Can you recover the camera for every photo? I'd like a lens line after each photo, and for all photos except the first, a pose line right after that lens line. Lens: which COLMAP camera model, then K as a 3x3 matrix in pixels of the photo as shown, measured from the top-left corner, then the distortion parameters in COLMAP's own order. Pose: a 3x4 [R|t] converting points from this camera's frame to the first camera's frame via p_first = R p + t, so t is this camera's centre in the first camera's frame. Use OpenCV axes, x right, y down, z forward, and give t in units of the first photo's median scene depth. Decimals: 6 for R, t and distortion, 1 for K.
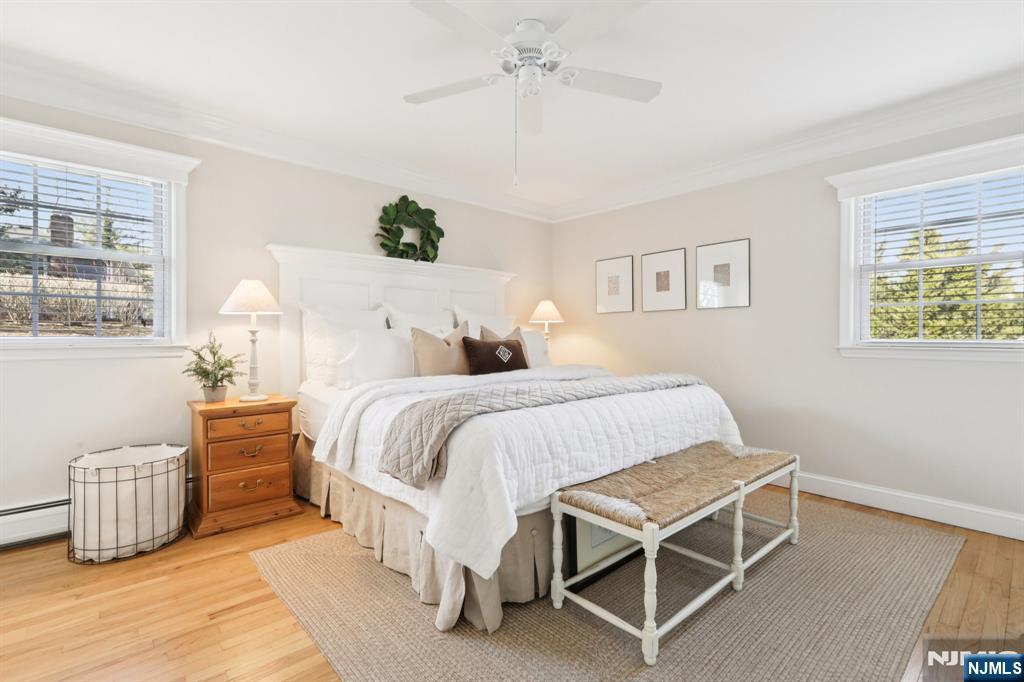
lens RADIAL K [[476.9, 0, 512.0], [0, 476.9, 341.0], [0, 0, 1]] dist [0.001339, 0.000634]
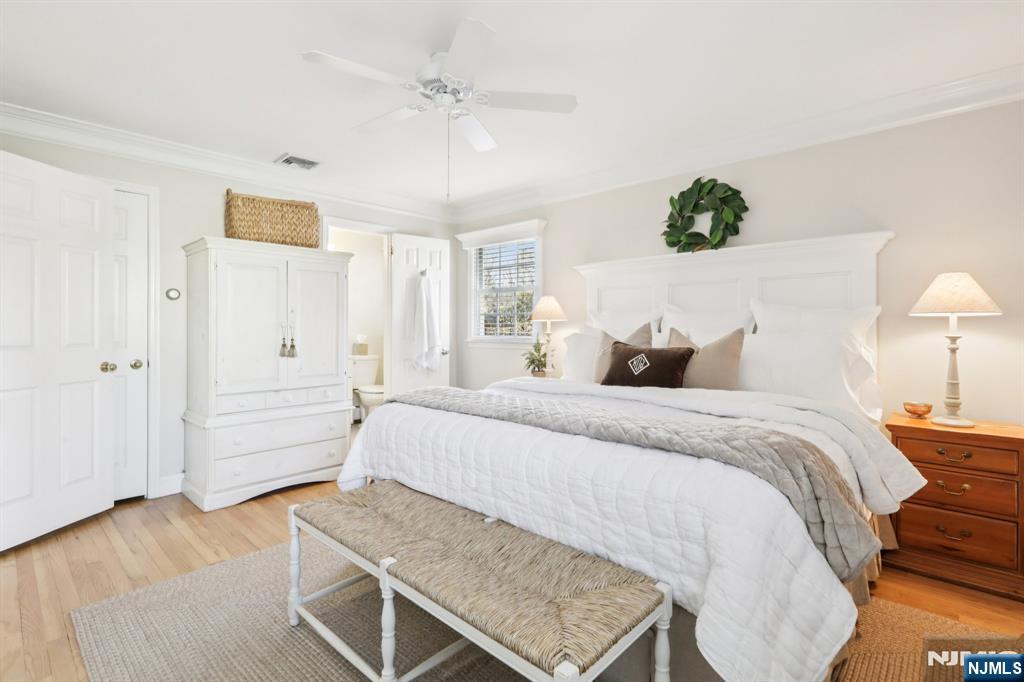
lens RADIAL K [[476.9, 0, 512.0], [0, 476.9, 341.0], [0, 0, 1]] dist [0.001339, 0.000634]
pose [[0.081915, 0.014453, -0.996534, 0.612078], [-0.027810, 0.999539, 0.012211, -0.011127], [0.996251, 0.026713, 0.082279, 0.600765]]
